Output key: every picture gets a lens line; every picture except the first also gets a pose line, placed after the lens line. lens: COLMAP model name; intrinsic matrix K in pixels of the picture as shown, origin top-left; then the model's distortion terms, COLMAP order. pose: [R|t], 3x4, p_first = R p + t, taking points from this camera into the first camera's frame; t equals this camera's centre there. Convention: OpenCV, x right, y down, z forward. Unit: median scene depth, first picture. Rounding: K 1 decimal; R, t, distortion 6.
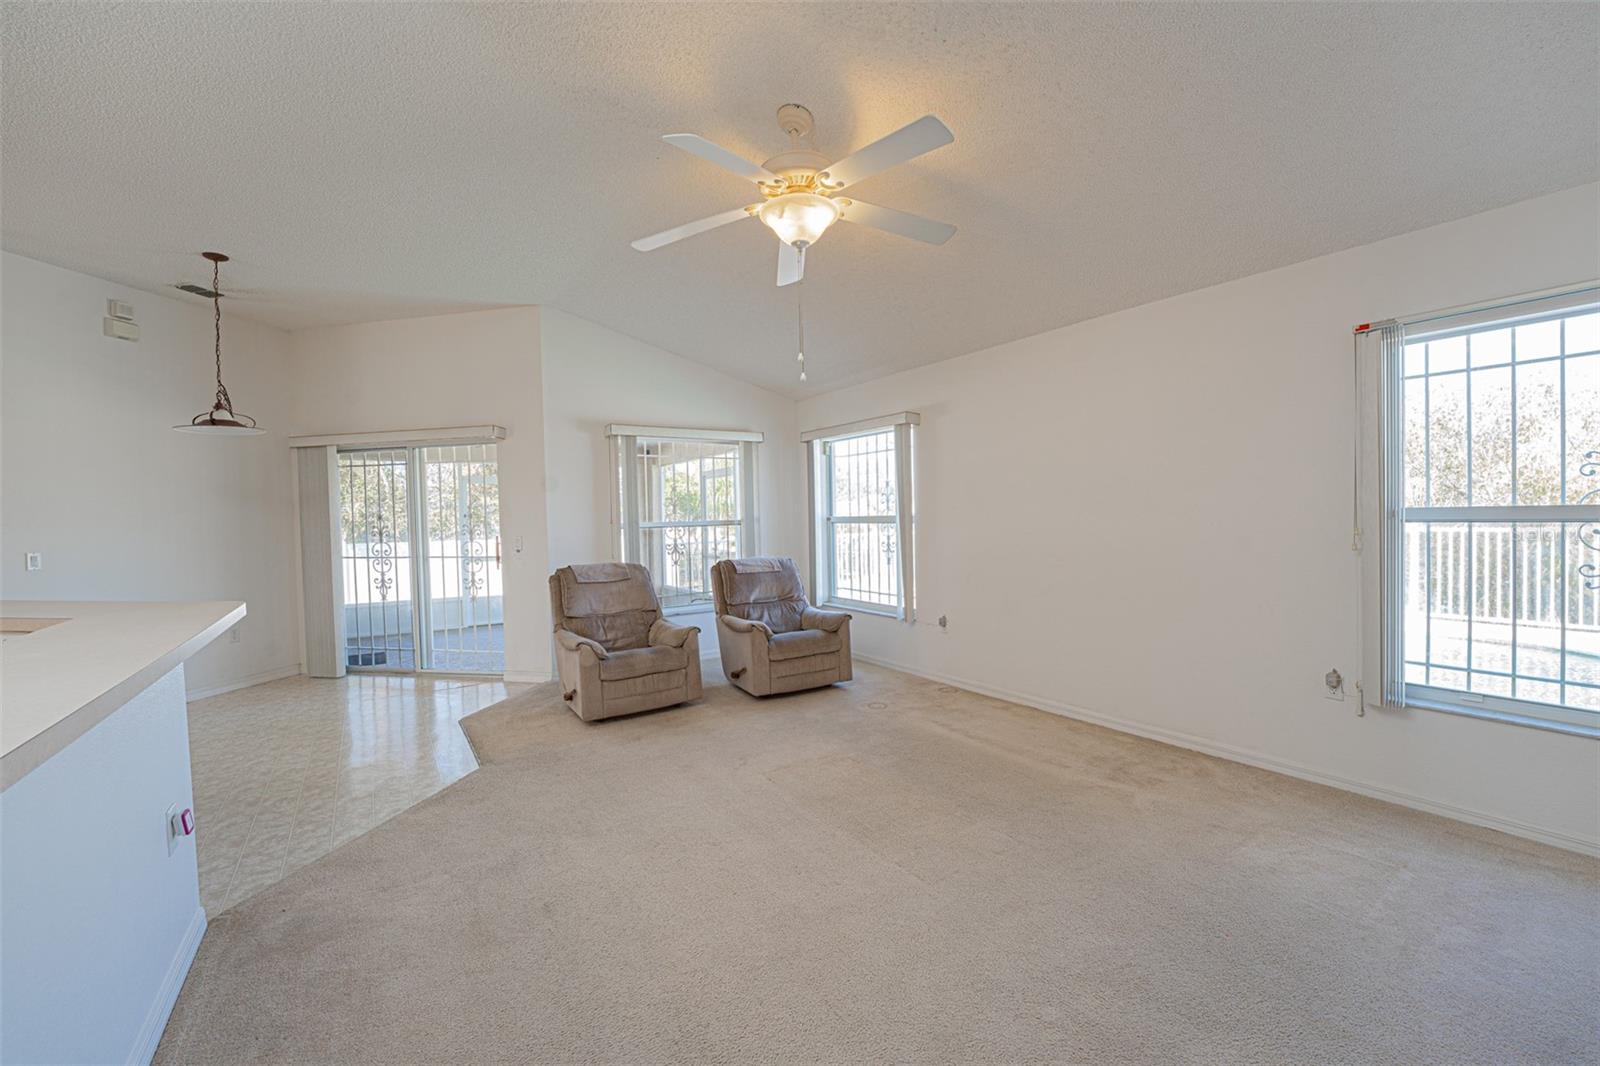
lens RADIAL K [[648.5, 0, 804.8], [0, 648.5, 524.4], [0, 0, 1]] dist [-0.030019, 0.004376]
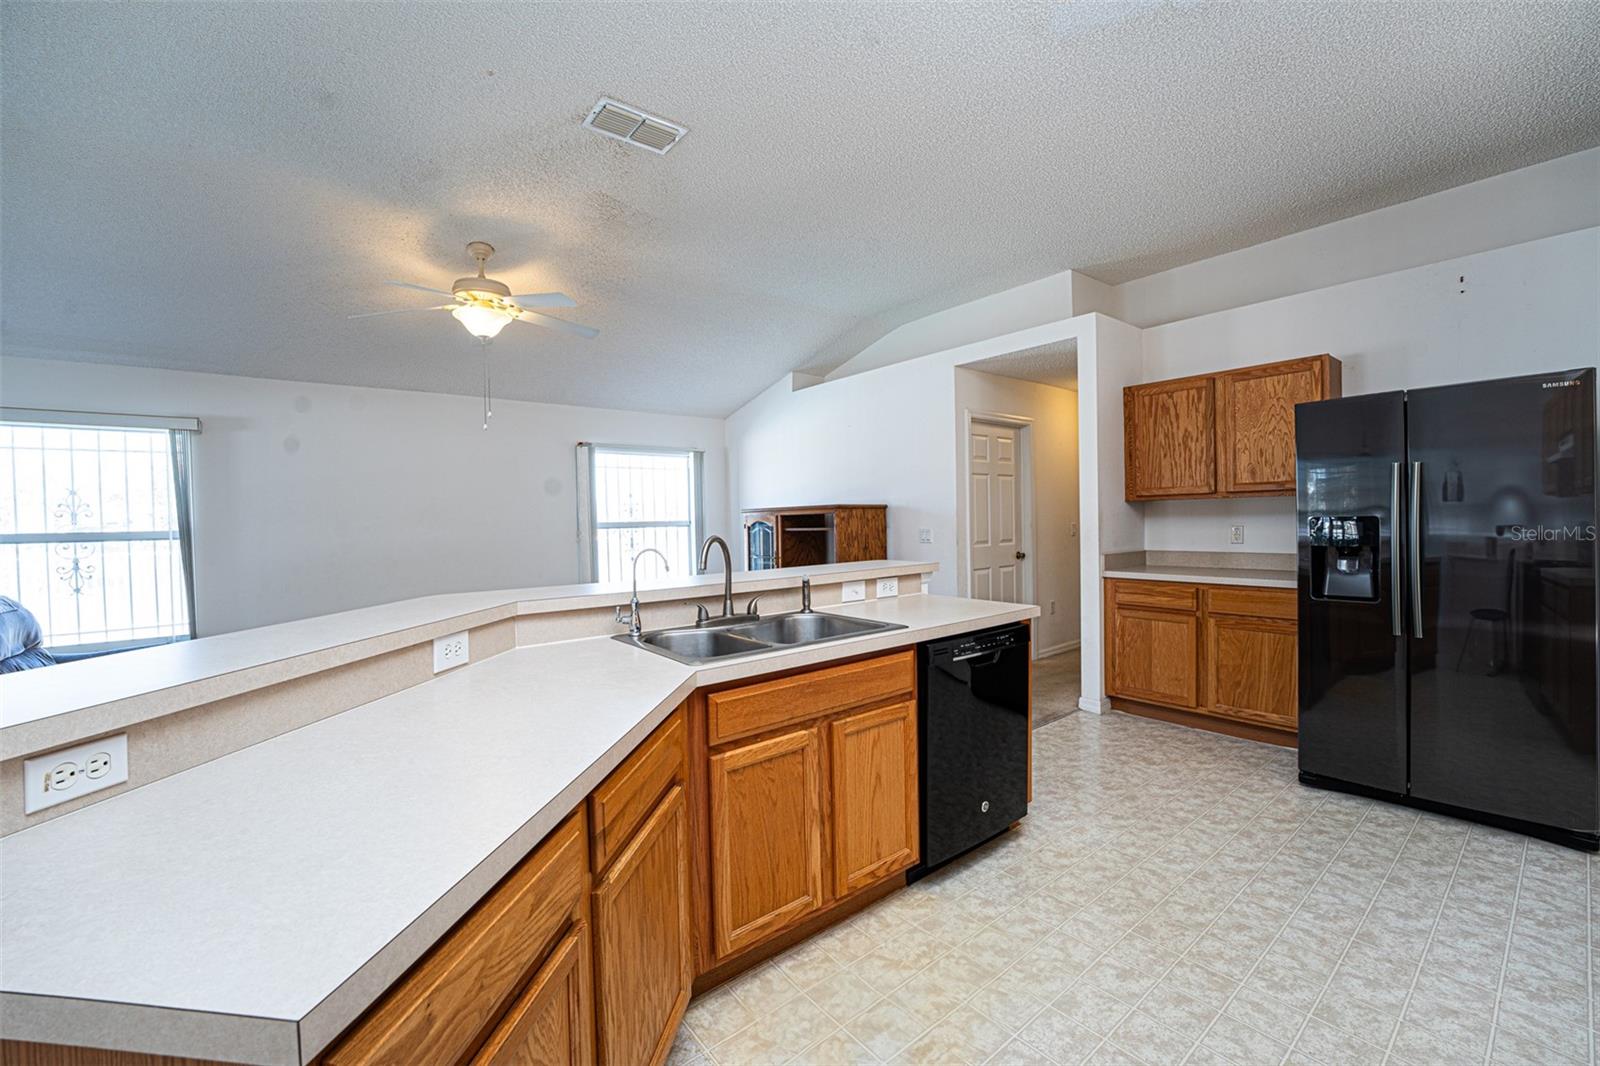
lens RADIAL K [[648.5, 0, 806.4], [0, 648.5, 528.6], [0, 0, 1]] dist [-0.030019, 0.004376]
pose [[-0.077553, 0.009181, 0.996946, -0.864159], [0.035116, 0.999362, -0.006472, 0.021788], [-0.996370, 0.034507, -0.077826, 0.222785]]
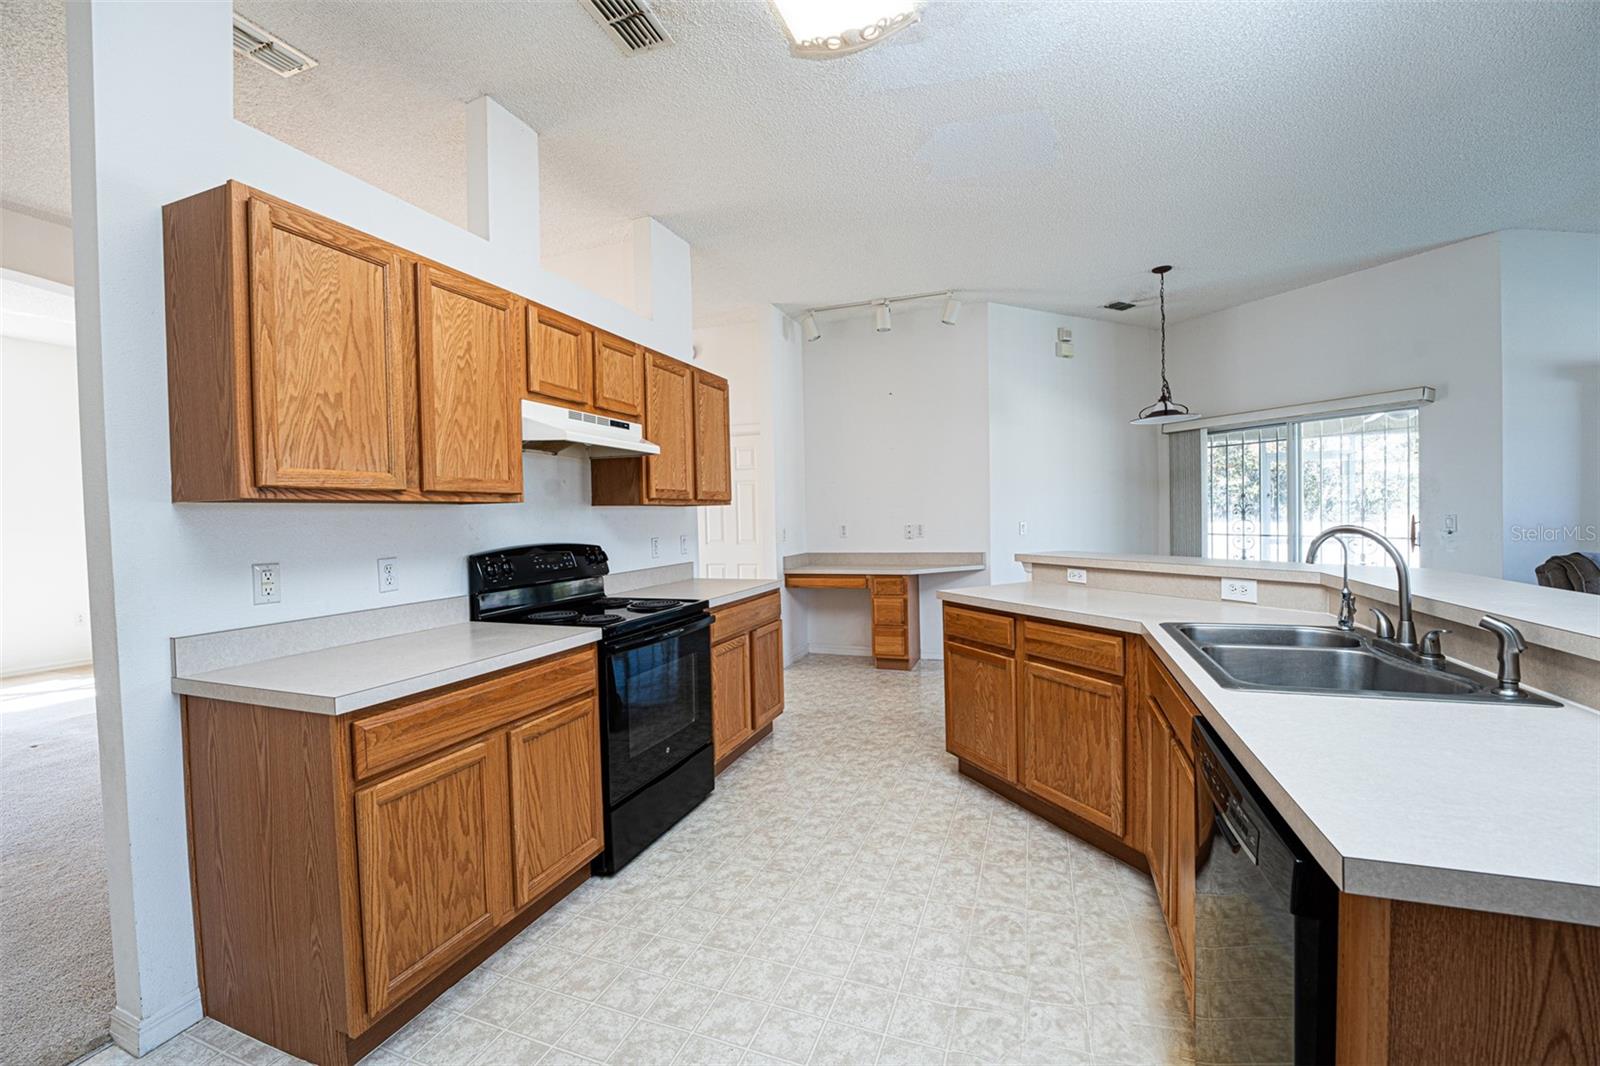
lens RADIAL K [[648.5, 0, 812.0], [0, 648.5, 530.1], [0, 0, 1]] dist [-0.030019, 0.004376]
pose [[0.589865, 0.029463, -0.806964, -0.299136], [-0.002282, 0.999391, 0.034820, 0.011797], [0.807499, -0.018697, 0.589573, -0.184543]]
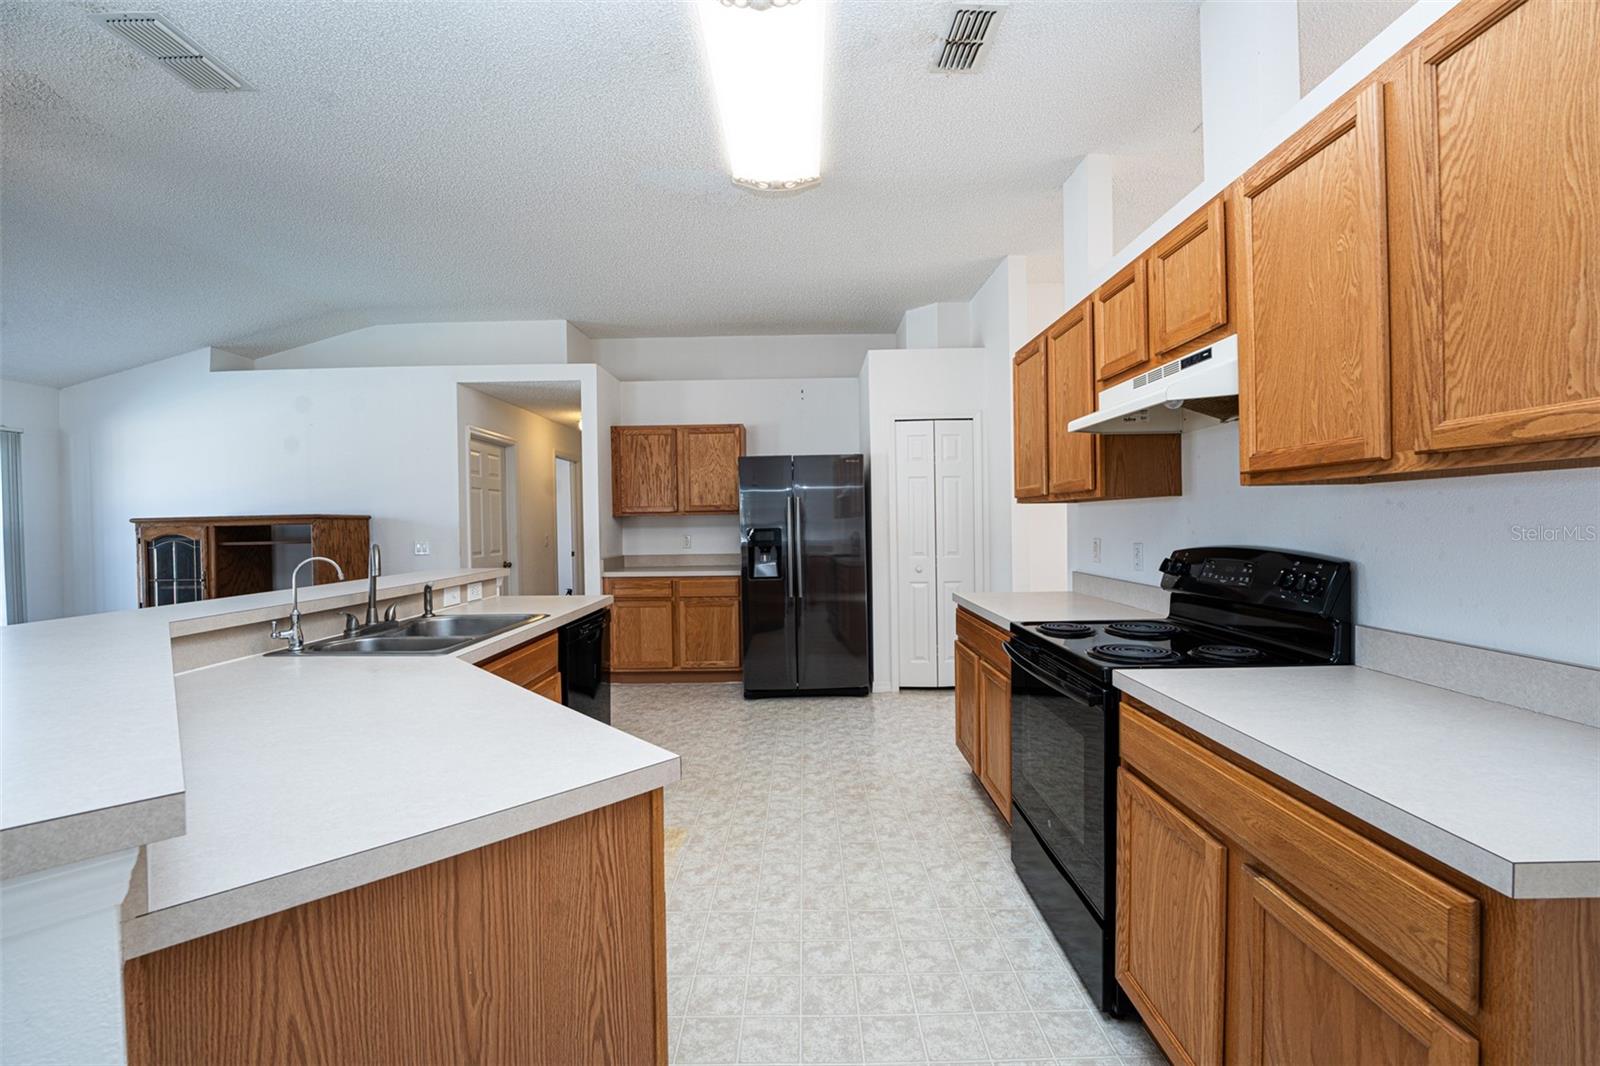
lens RADIAL K [[648.5, 0, 797.8], [0, 648.5, 529.9], [0, 0, 1]] dist [-0.030019, 0.004376]
pose [[-0.822013, 0.027977, 0.568781, -0.917476], [0.040034, 0.999160, 0.008712, 0.019850], [-0.568059, 0.029932, -0.822443, 0.463845]]
